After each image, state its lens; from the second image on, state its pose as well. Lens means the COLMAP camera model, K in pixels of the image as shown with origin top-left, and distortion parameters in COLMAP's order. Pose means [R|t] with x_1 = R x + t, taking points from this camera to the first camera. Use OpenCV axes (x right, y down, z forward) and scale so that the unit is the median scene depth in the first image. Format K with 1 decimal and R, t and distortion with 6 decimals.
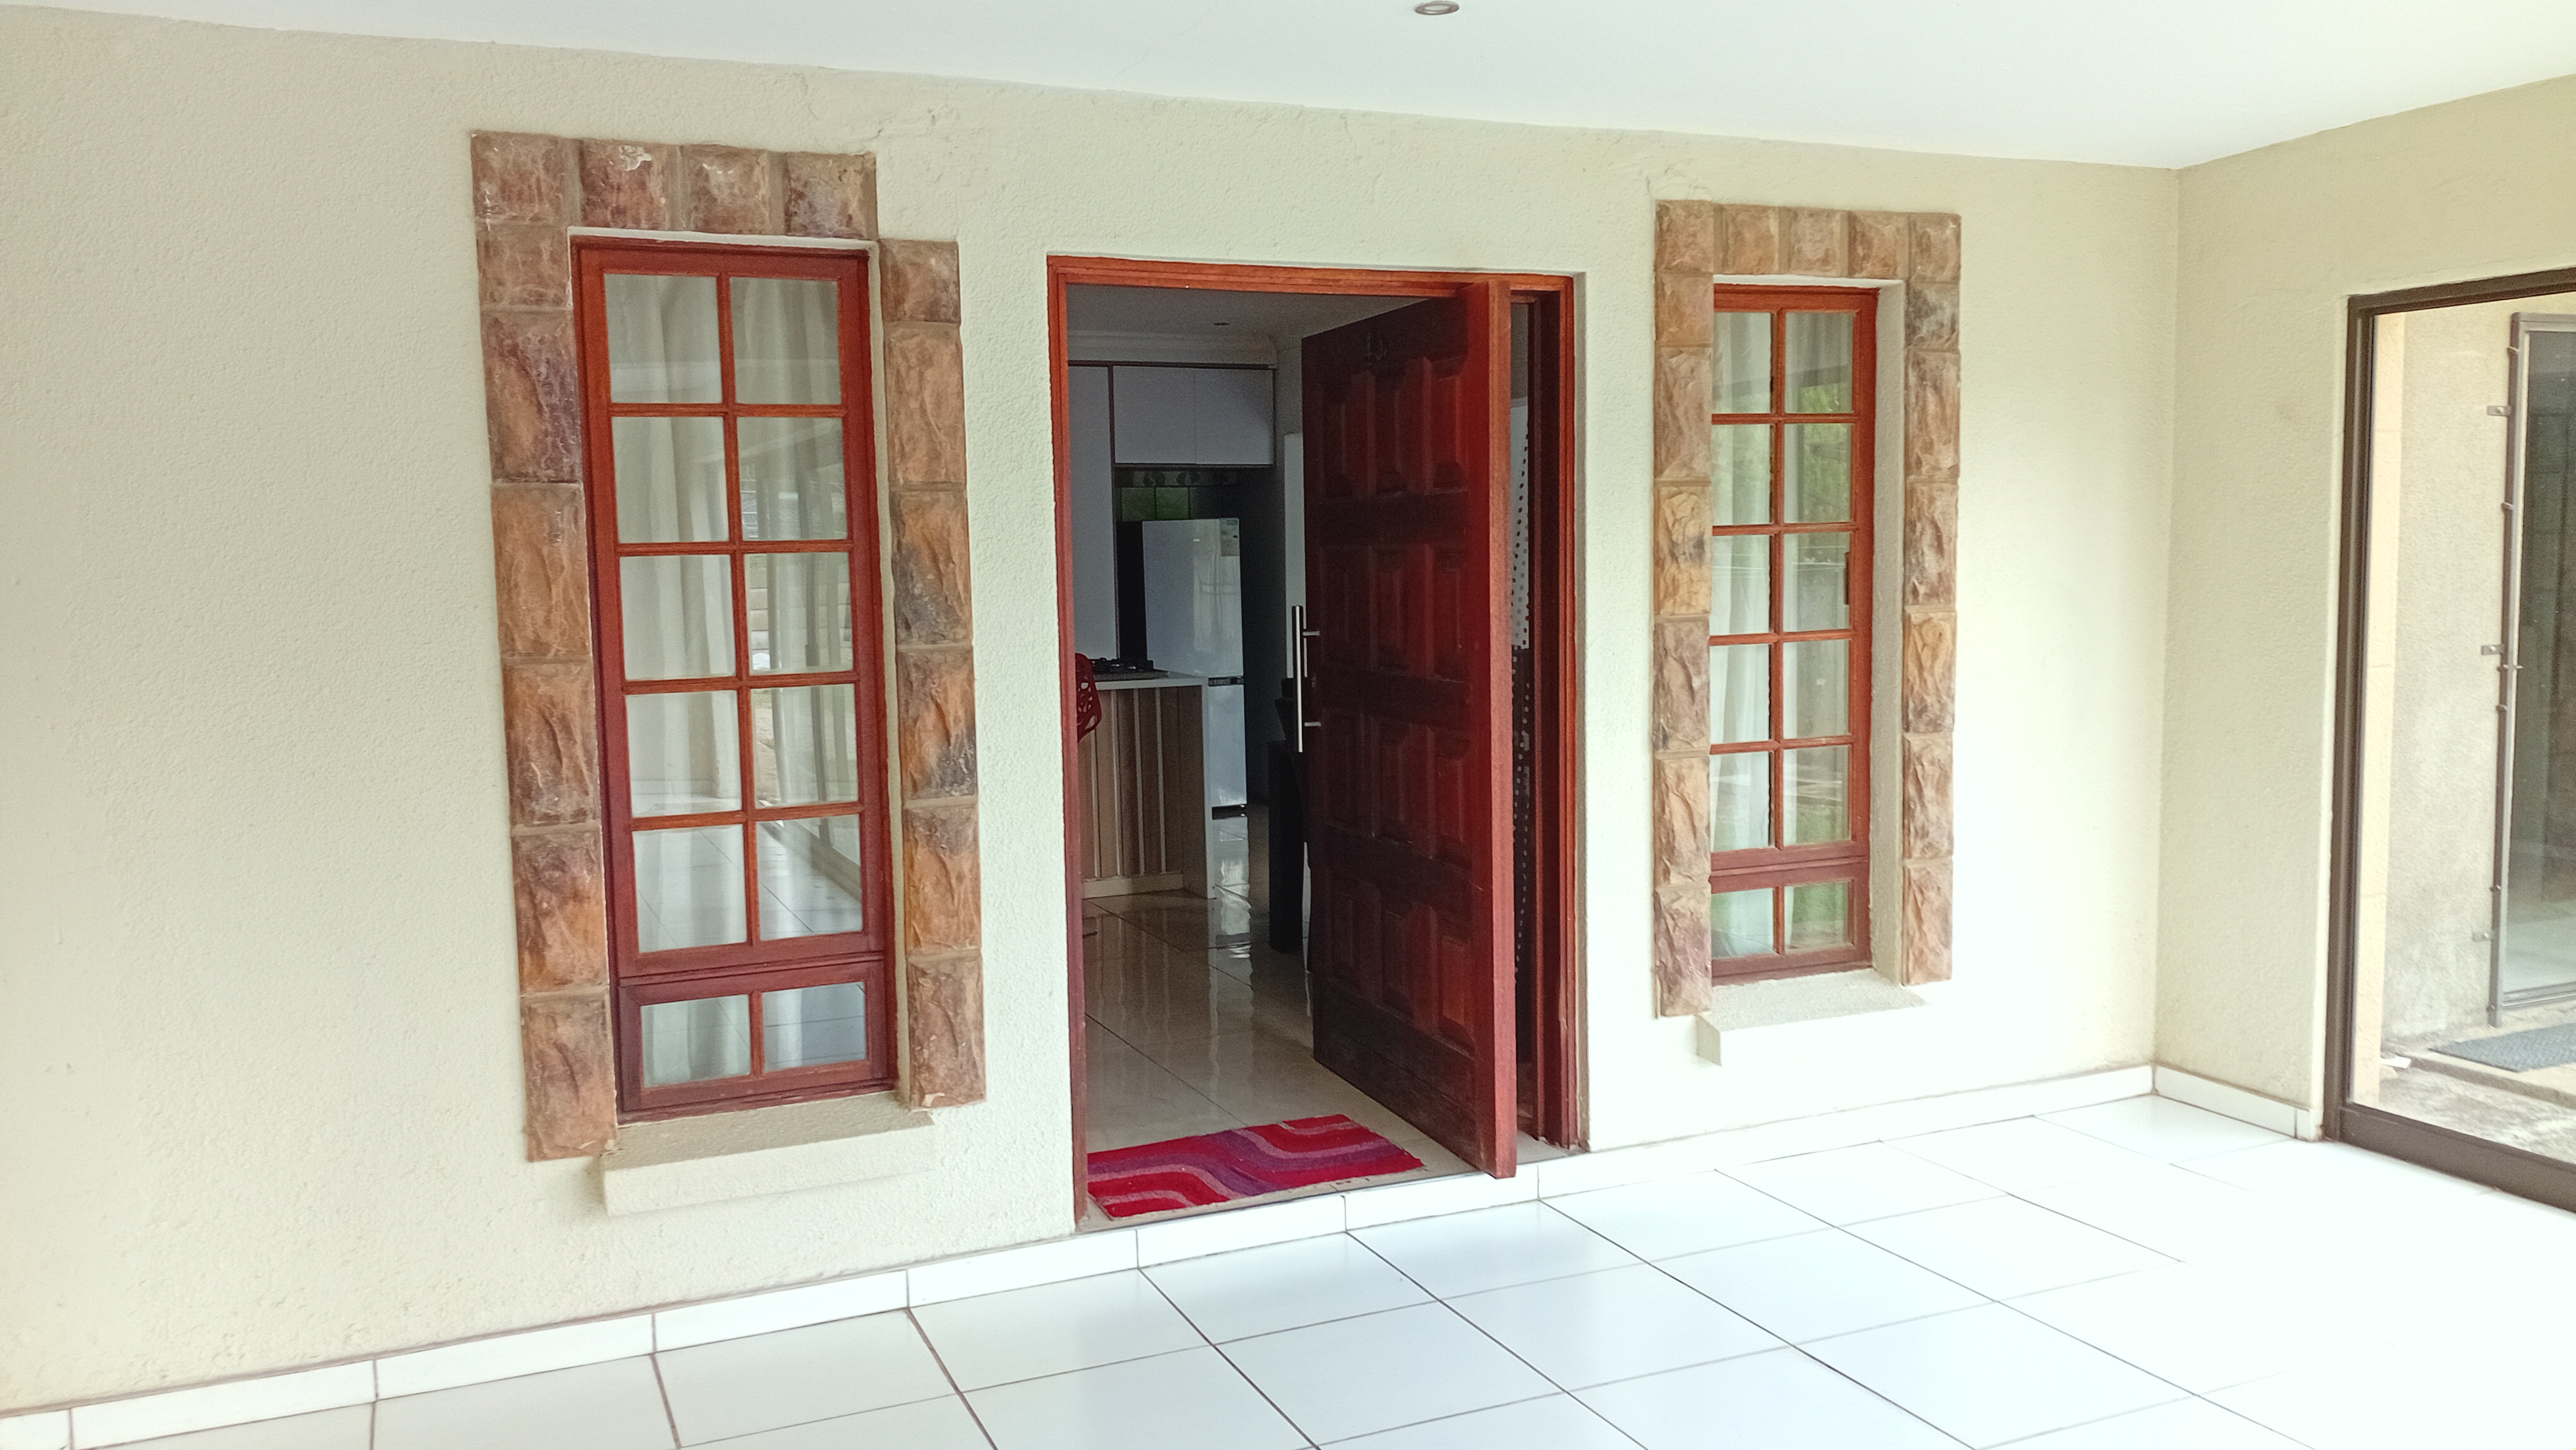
lens RADIAL K [[1957.7, 0, 1291.5], [0, 1957.7, 727.1], [0, 0, 1]] dist [0.047216, -0.110008]
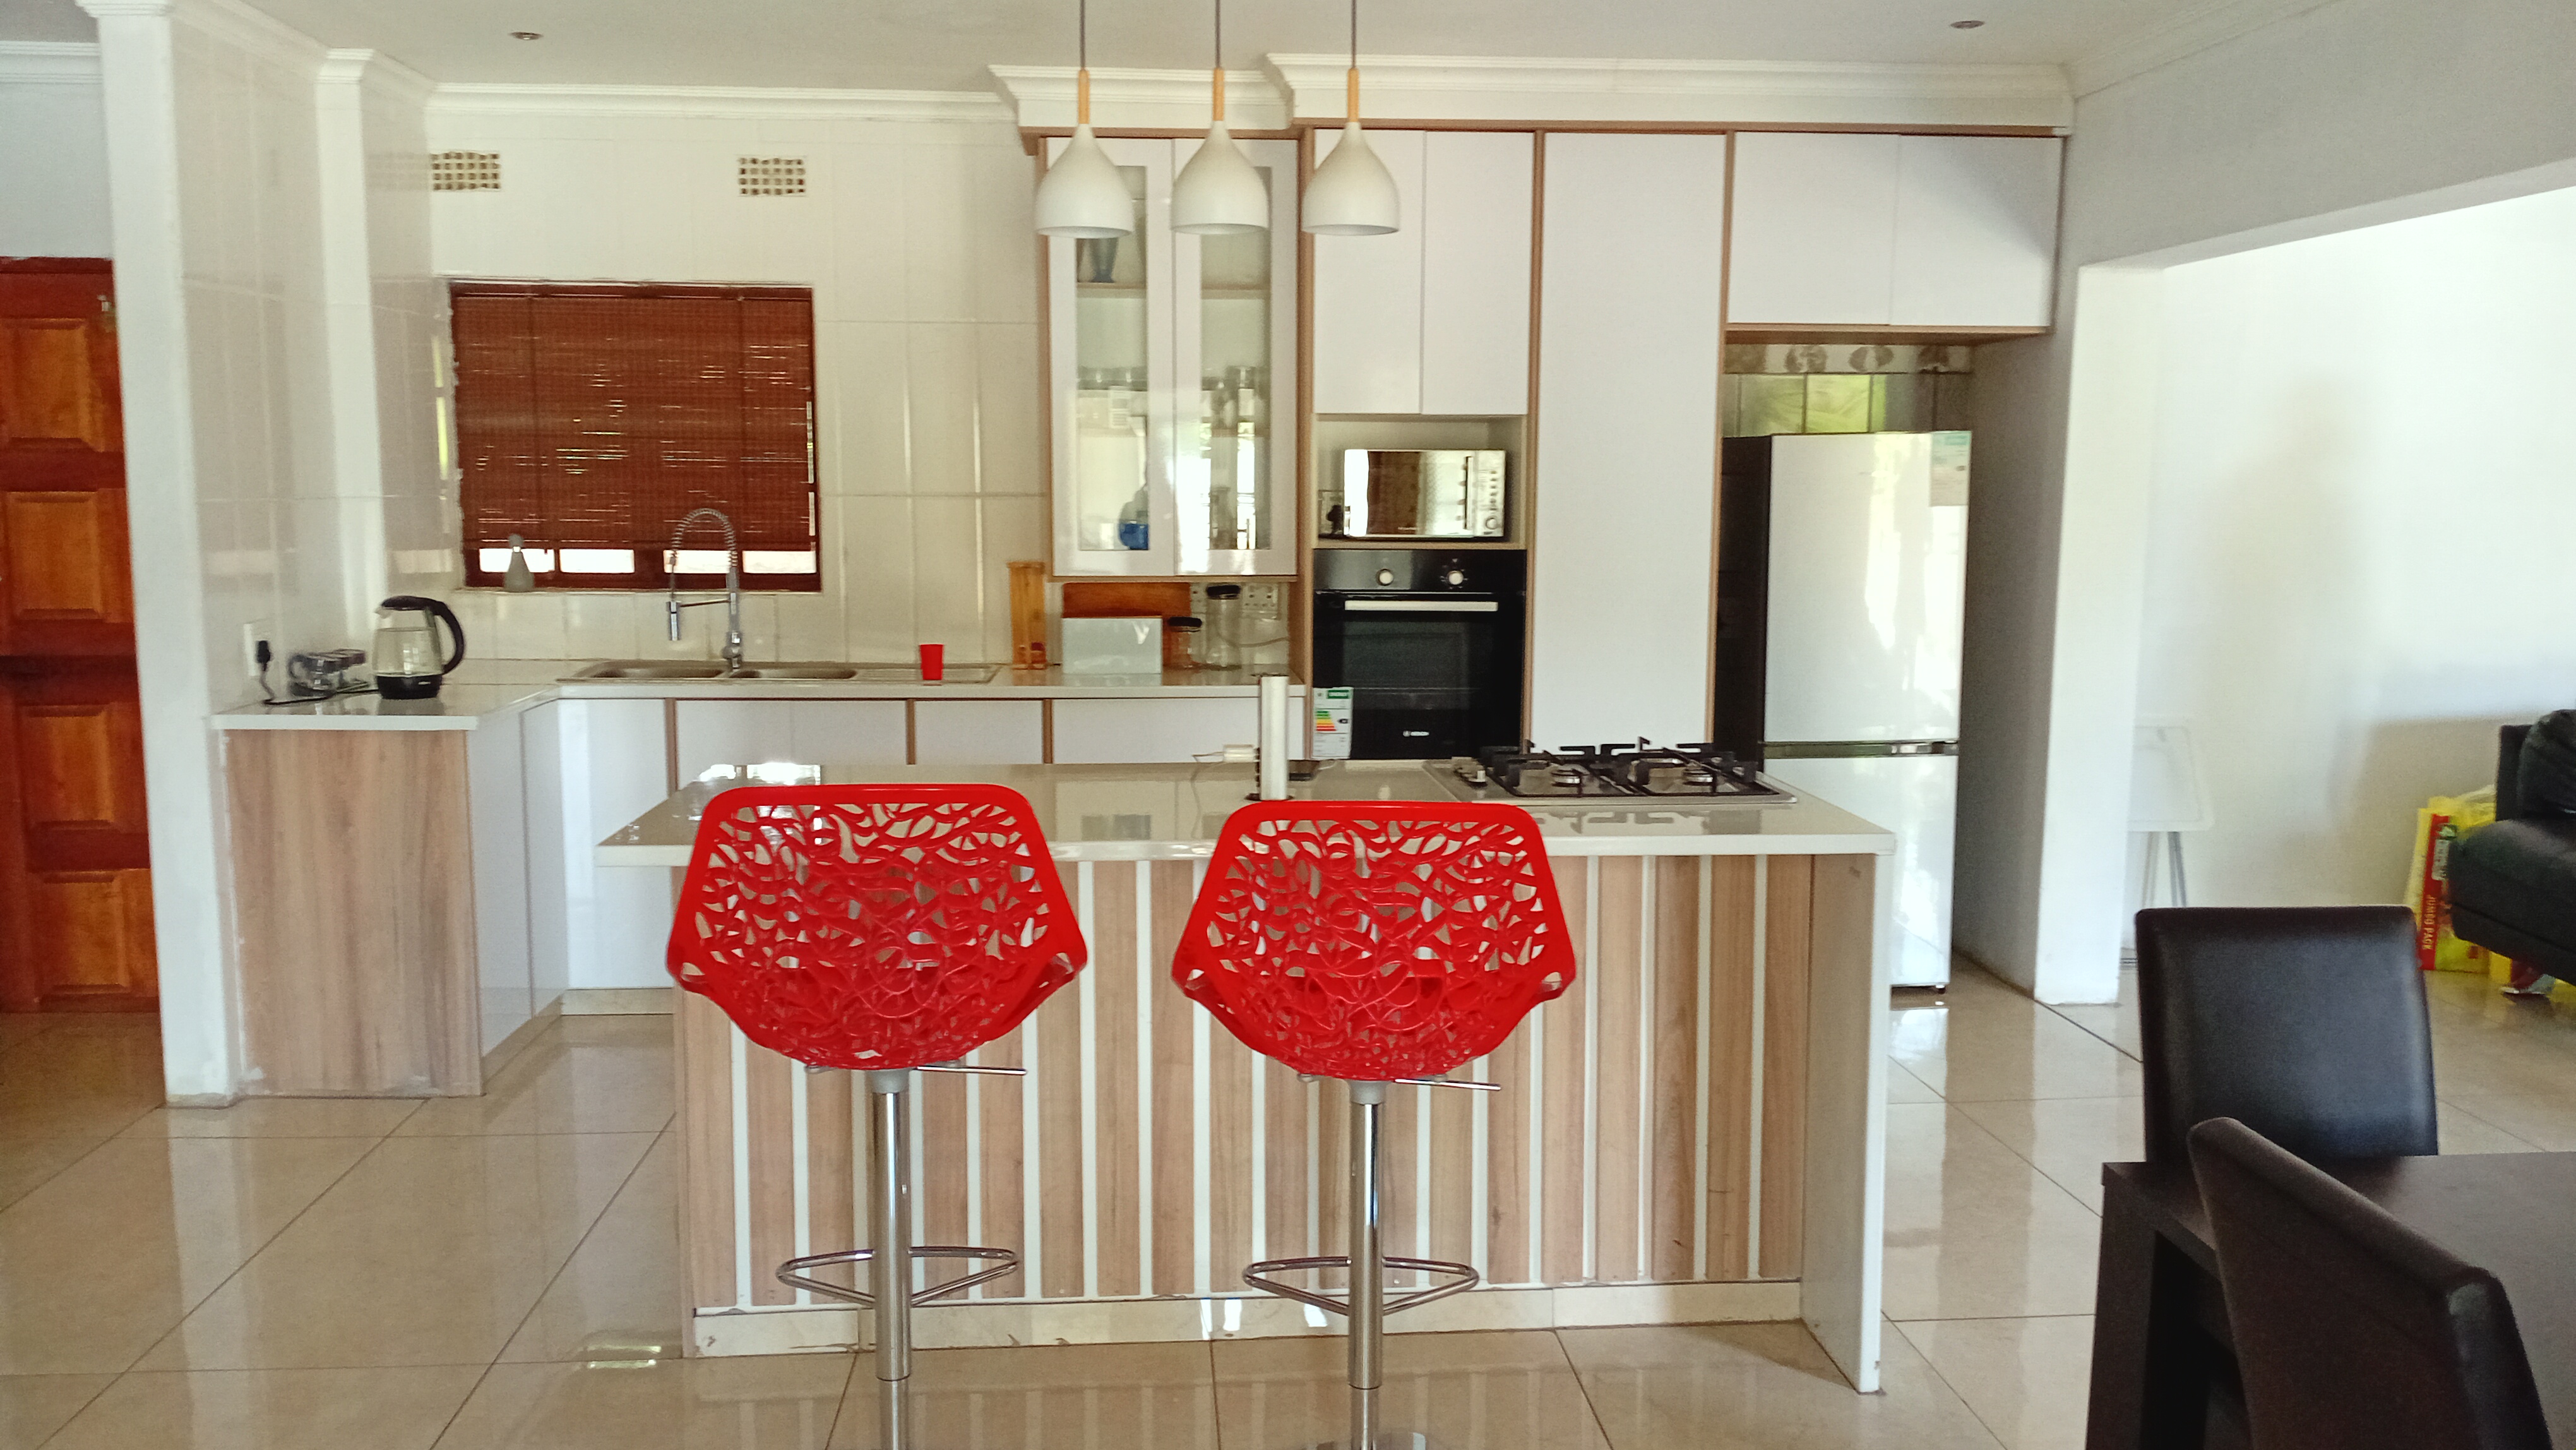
lens RADIAL K [[1957.7, 0, 1280.9], [0, 1957.7, 708.3], [0, 0, 1]] dist [0.047216, -0.110008]
pose [[0.943280, 0.063026, -0.325960, -0.024889], [-0.051944, 0.997741, 0.042600, -0.047360], [0.327908, -0.023252, 0.944423, 0.455039]]
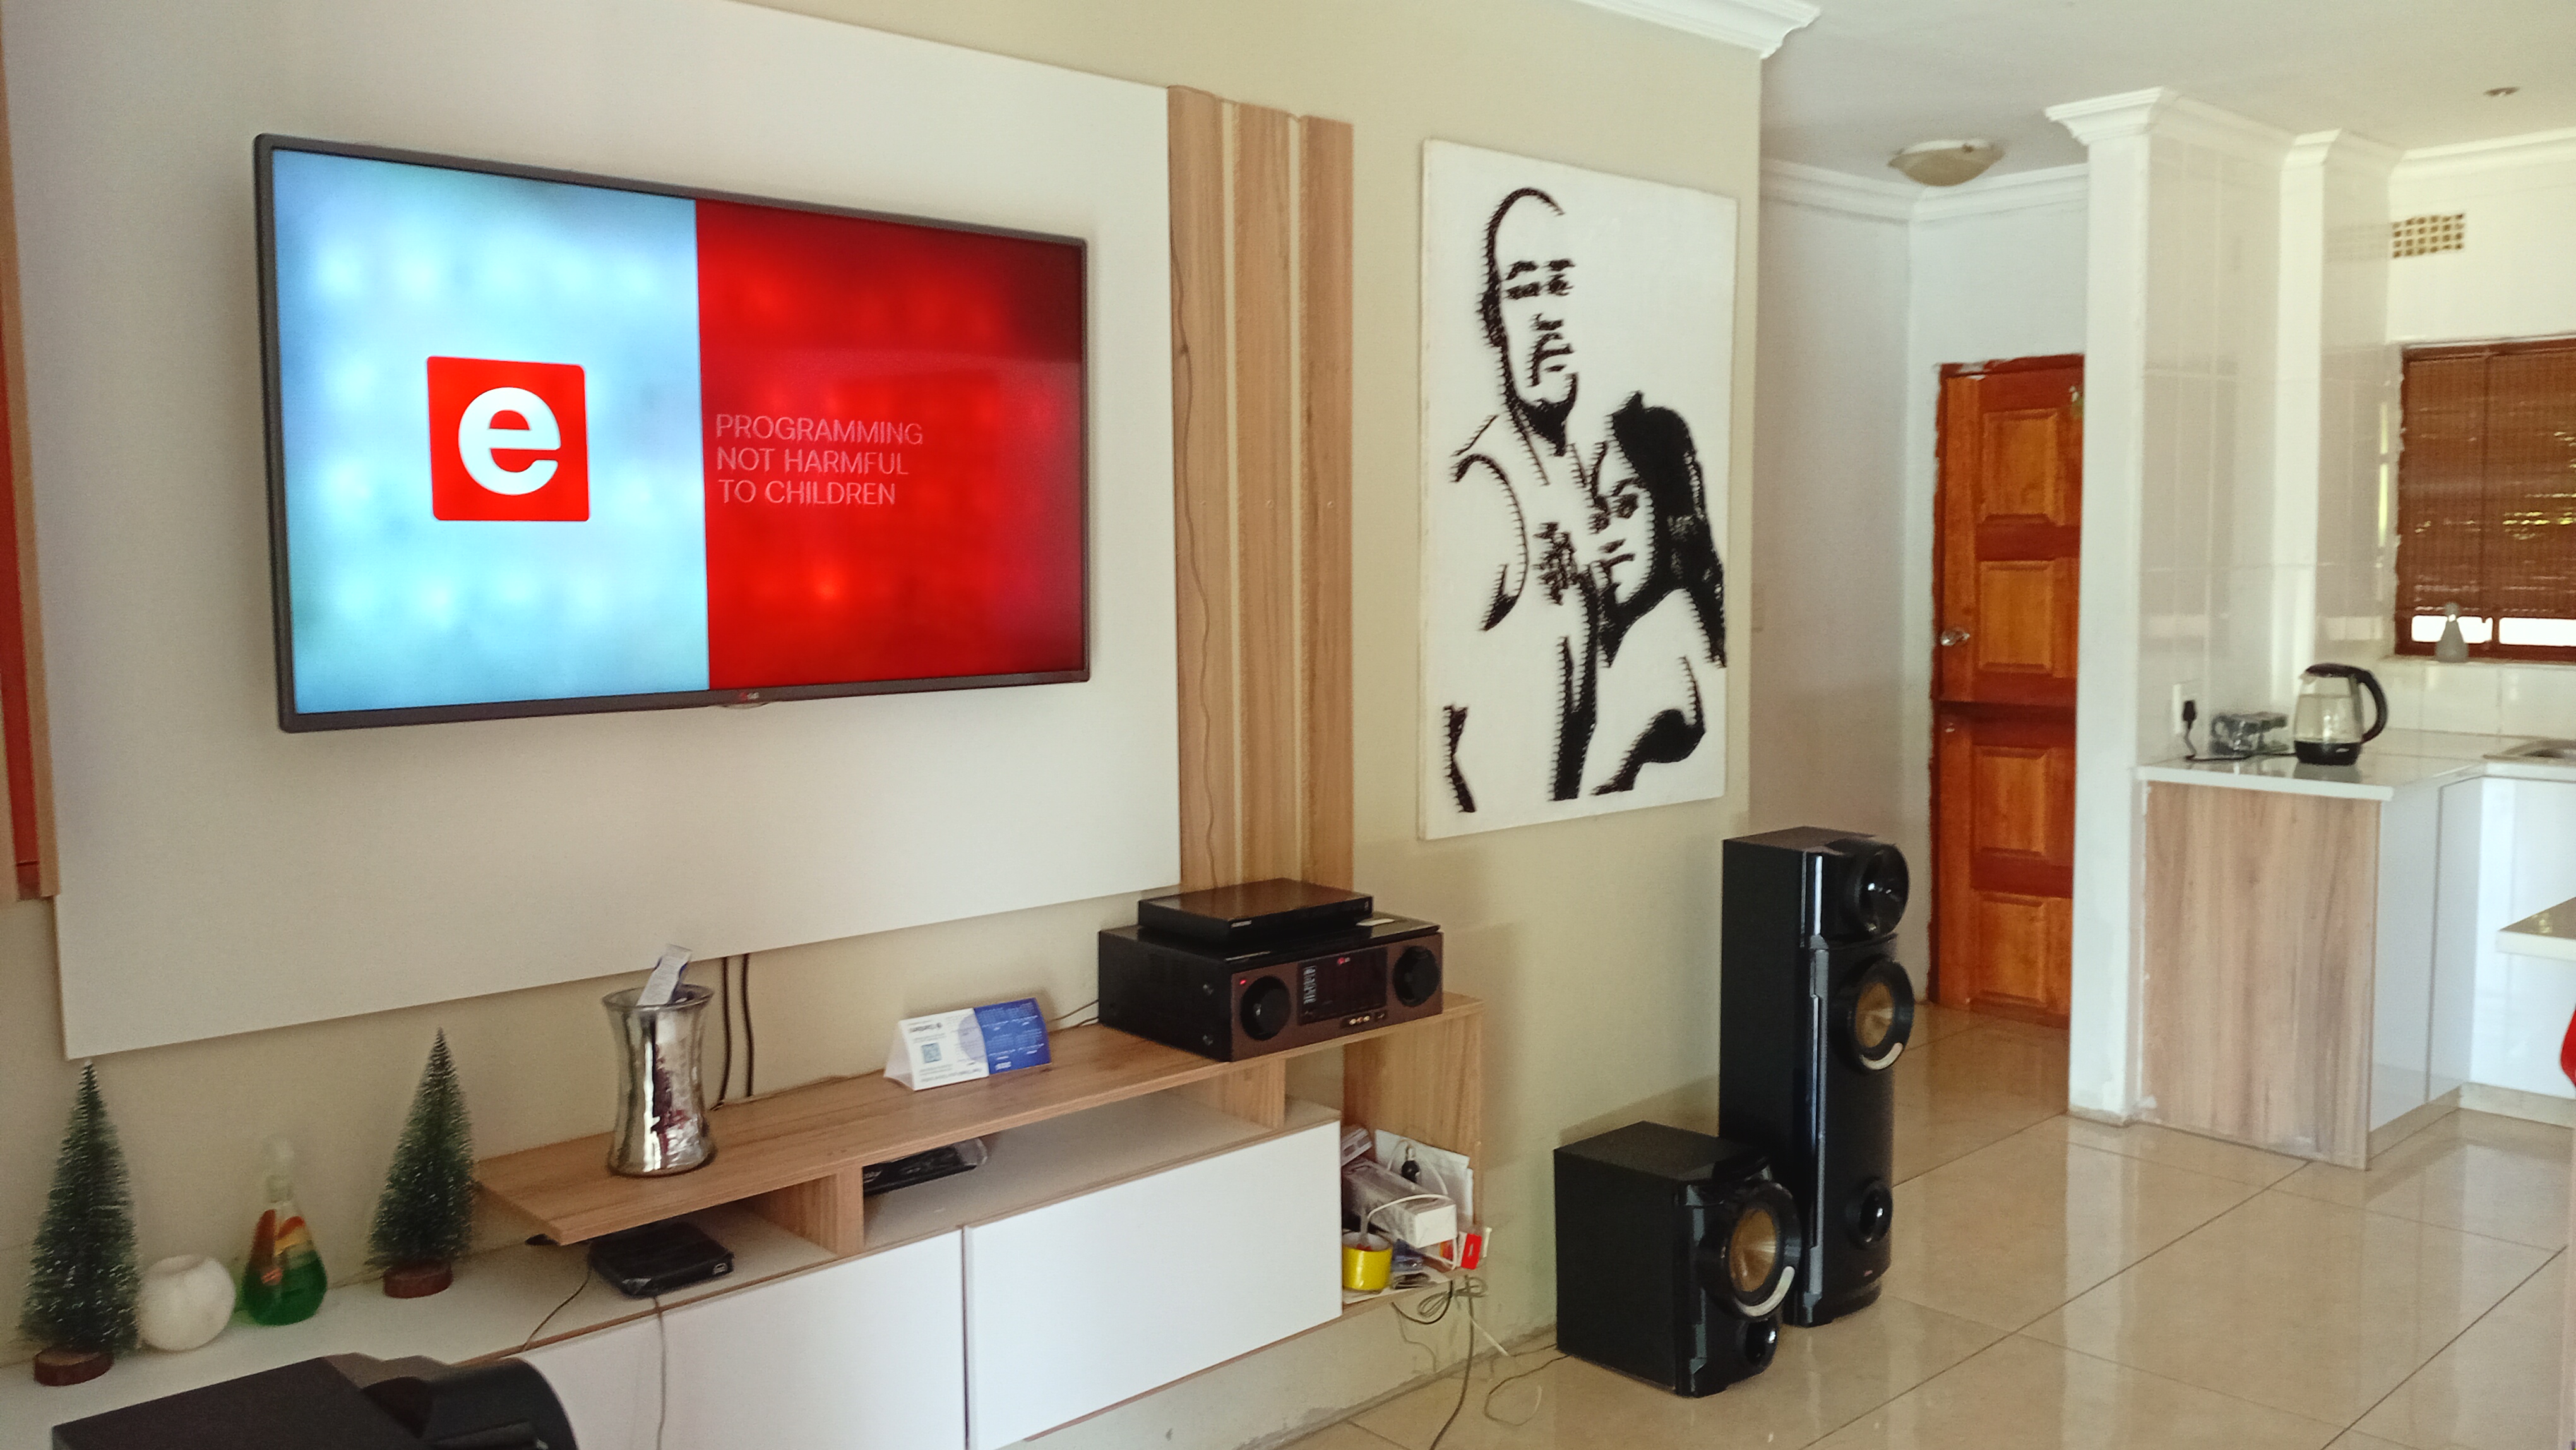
lens RADIAL K [[1957.7, 0, 1297.1], [0, 1957.7, 742.2], [0, 0, 1]] dist [0.047216, -0.110008]
pose [[0.323629, 0.108662, -0.939924, -0.007652], [-0.073032, 0.993289, 0.089685, -0.048770], [0.943361, 0.039619, 0.329393, 0.438078]]
